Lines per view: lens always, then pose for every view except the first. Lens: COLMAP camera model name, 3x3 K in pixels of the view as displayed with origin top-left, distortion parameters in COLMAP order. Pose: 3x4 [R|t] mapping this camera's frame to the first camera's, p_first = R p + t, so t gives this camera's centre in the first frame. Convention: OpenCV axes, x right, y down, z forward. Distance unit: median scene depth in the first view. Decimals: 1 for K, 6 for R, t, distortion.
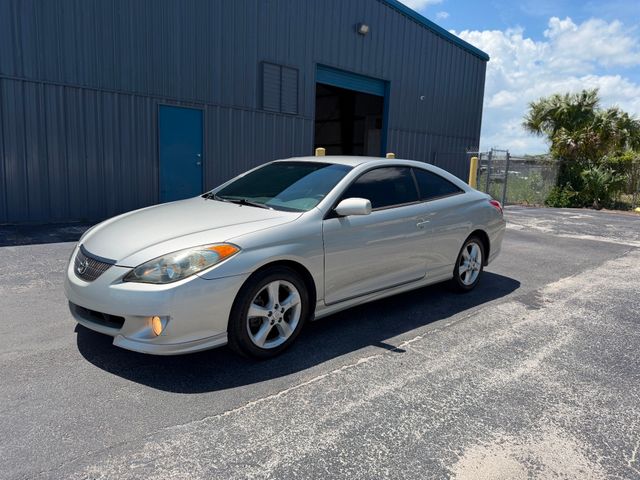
lens RADIAL K [[454.2, 0, 322.9], [0, 454.2, 235.6], [0, 0, 1]] dist [0.024912, -0.034312]
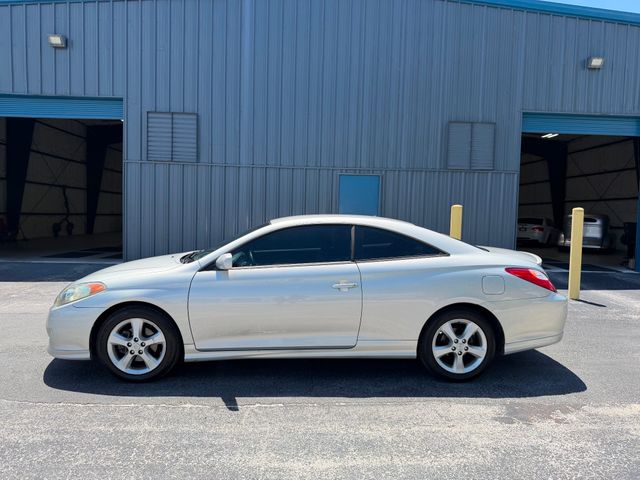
lens RADIAL K [[454.2, 0, 320.1], [0, 454.2, 241.4], [0, 0, 1]] dist [0.024912, -0.034312]
pose [[0.755503, 0.013299, -0.655010, 0.910872], [-0.092459, 0.991952, -0.086504, -0.037855], [0.648588, 0.125916, 0.750652, 0.316752]]
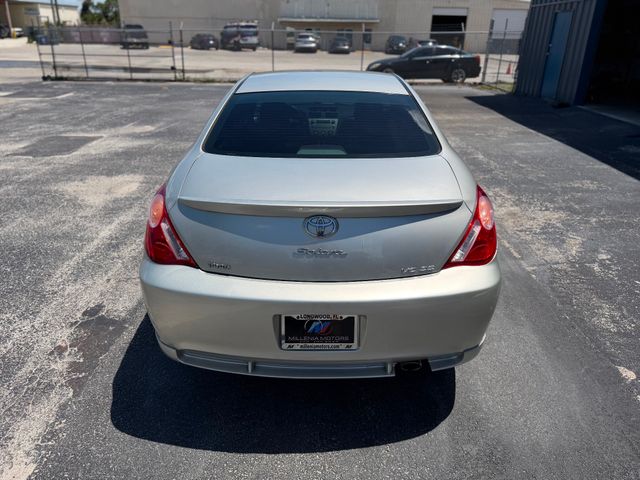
lens RADIAL K [[454.2, 0, 324.1], [0, 454.2, 235.6], [0, 0, 1]] dist [0.024912, -0.034312]
pose [[-0.695504, 0.244264, -0.675729, 0.836225], [-0.152345, 0.868930, 0.470906, -0.385025], [0.702186, 0.430461, -0.567131, 2.018165]]
